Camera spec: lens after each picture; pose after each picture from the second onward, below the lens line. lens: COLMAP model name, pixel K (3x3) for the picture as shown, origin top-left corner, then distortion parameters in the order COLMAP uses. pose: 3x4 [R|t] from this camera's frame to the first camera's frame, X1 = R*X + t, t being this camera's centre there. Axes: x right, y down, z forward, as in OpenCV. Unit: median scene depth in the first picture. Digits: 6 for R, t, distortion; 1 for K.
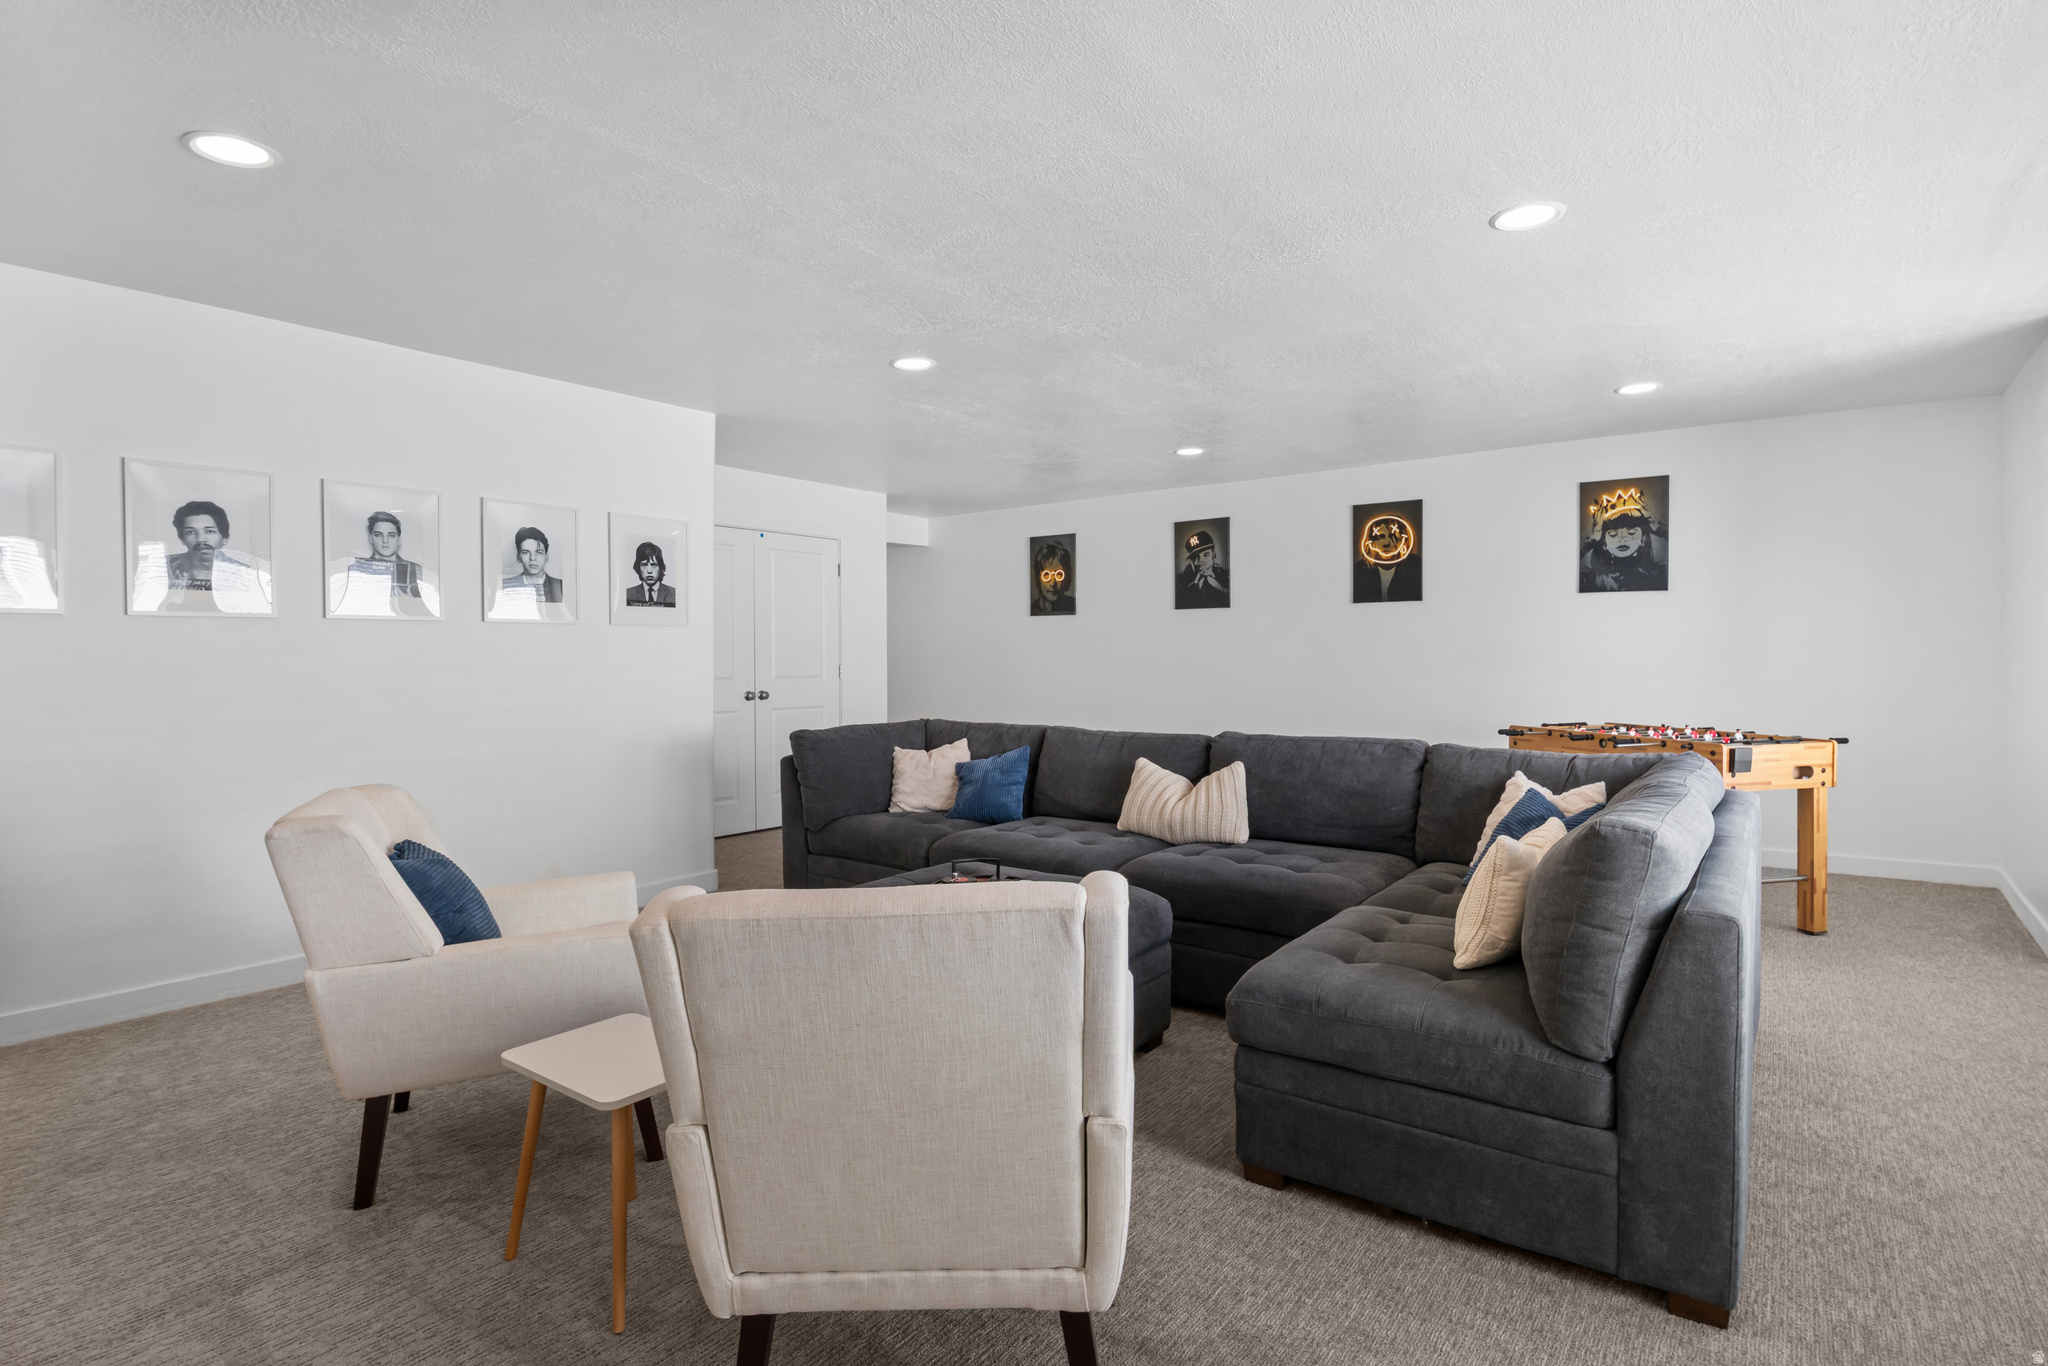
lens RADIAL K [[1028.7, 0, 1014.1], [0, 1028.7, 674.3], [0, 0, 1]] dist [-0.004377, -0.004580]
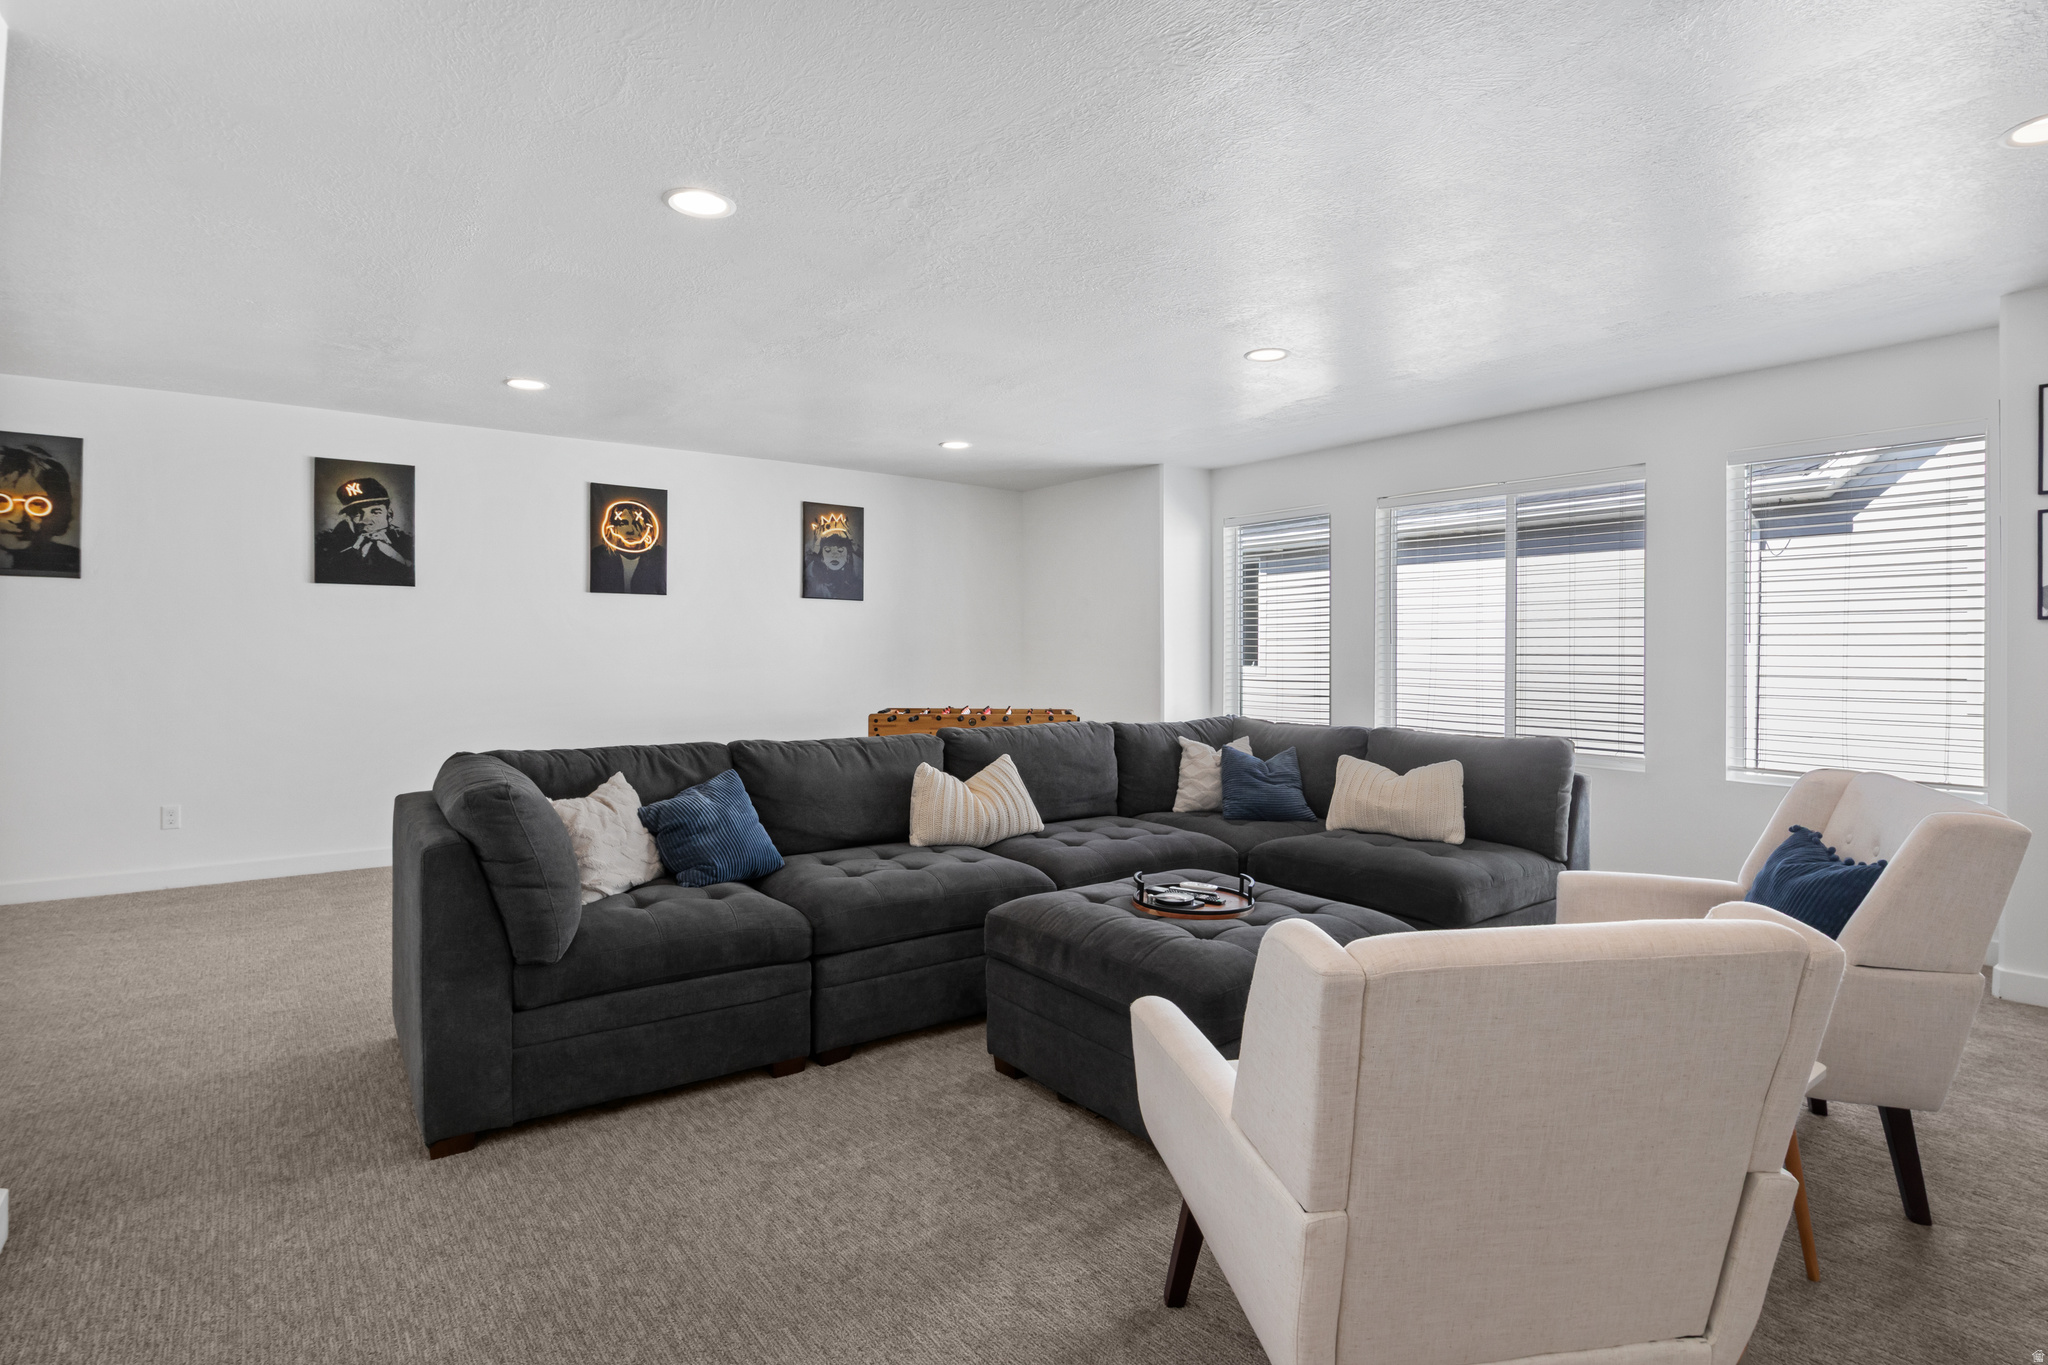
lens RADIAL K [[1028.7, 0, 1013.4], [0, 1028.7, 675.6], [0, 0, 1]] dist [-0.004377, -0.004580]
pose [[0.281628, -0.013985, 0.959422, -0.434555], [0.013471, 0.999853, 0.010620, -0.001611], [-0.959429, 0.009933, 0.281775, 0.408493]]
